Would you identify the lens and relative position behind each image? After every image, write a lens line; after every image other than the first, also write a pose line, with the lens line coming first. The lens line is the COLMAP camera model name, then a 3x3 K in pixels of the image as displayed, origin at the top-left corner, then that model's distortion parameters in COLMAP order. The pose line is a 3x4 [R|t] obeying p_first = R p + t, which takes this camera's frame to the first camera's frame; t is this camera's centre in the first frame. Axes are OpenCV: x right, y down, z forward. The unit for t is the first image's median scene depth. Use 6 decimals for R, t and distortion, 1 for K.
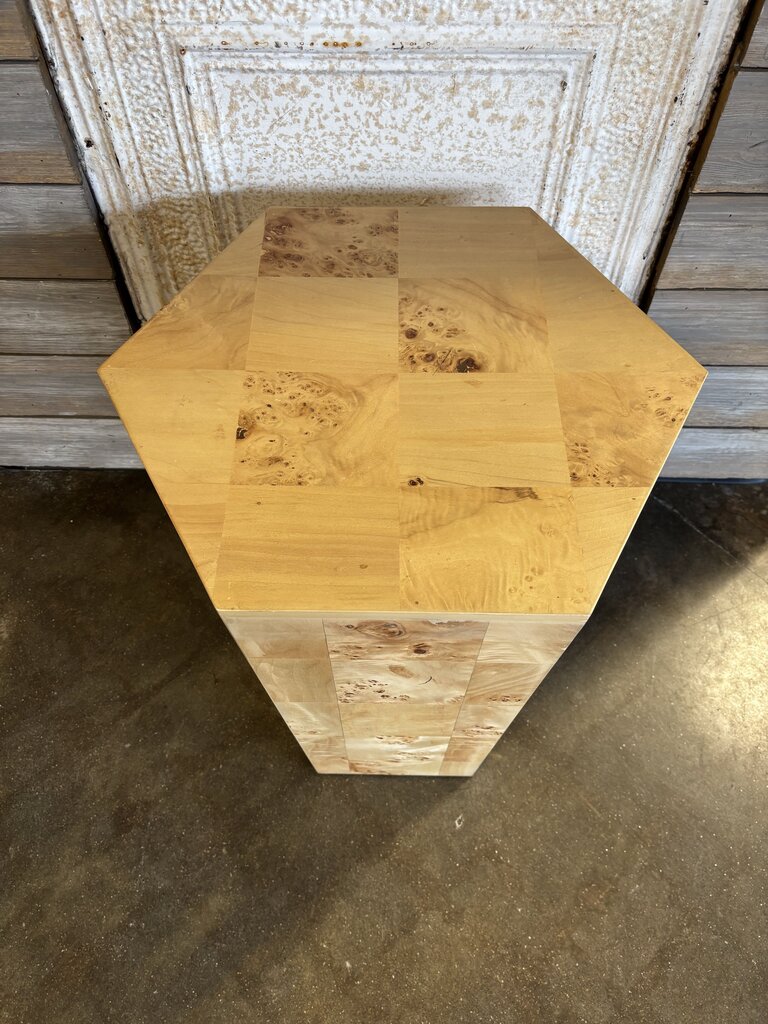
lens RADIAL K [[768.5, 0, 377.1], [0, 768.5, 499.5], [0, 0, 1]] dist [0.059861, -0.086192]
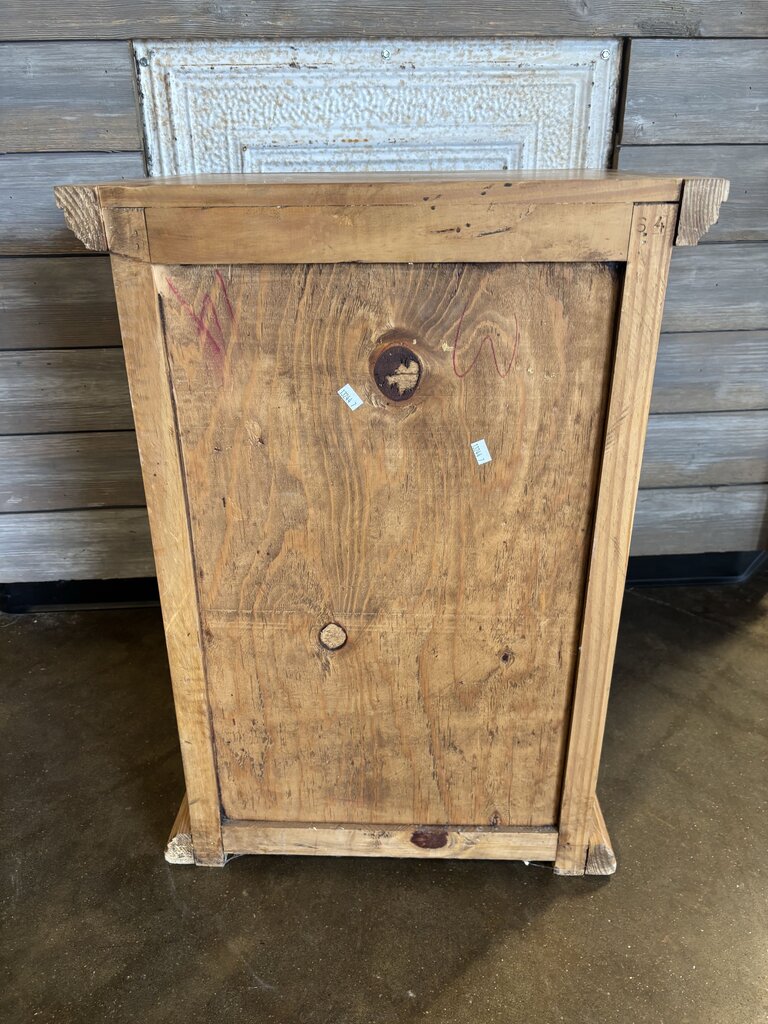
lens RADIAL K [[773.4, 0, 377.9], [0, 773.4, 515.0], [0, 0, 1]] dist [0.062561, -0.084550]
pose [[0.996163, -0.044964, 0.075079, -0.131360], [0.077628, 0.850104, -0.520862, 0.726280], [-0.040405, 0.524691, 0.850333, 0.097187]]
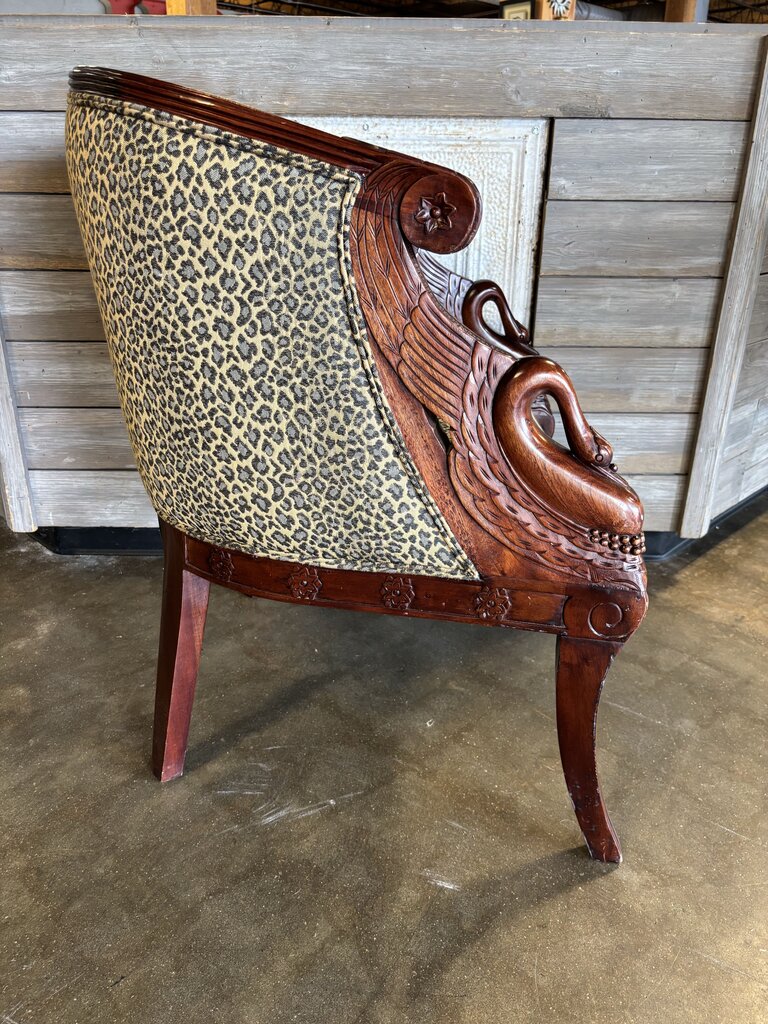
lens RADIAL K [[777.7, 0, 375.8], [0, 777.7, 517.1], [0, 0, 1]] dist [0.004972, 0.008322]
pose [[0.999624, 0.002997, 0.027240, -0.008738], [0.012247, 0.840364, -0.541885, 1.042584], [-0.024515, 0.542015, 0.840011, -0.171575]]
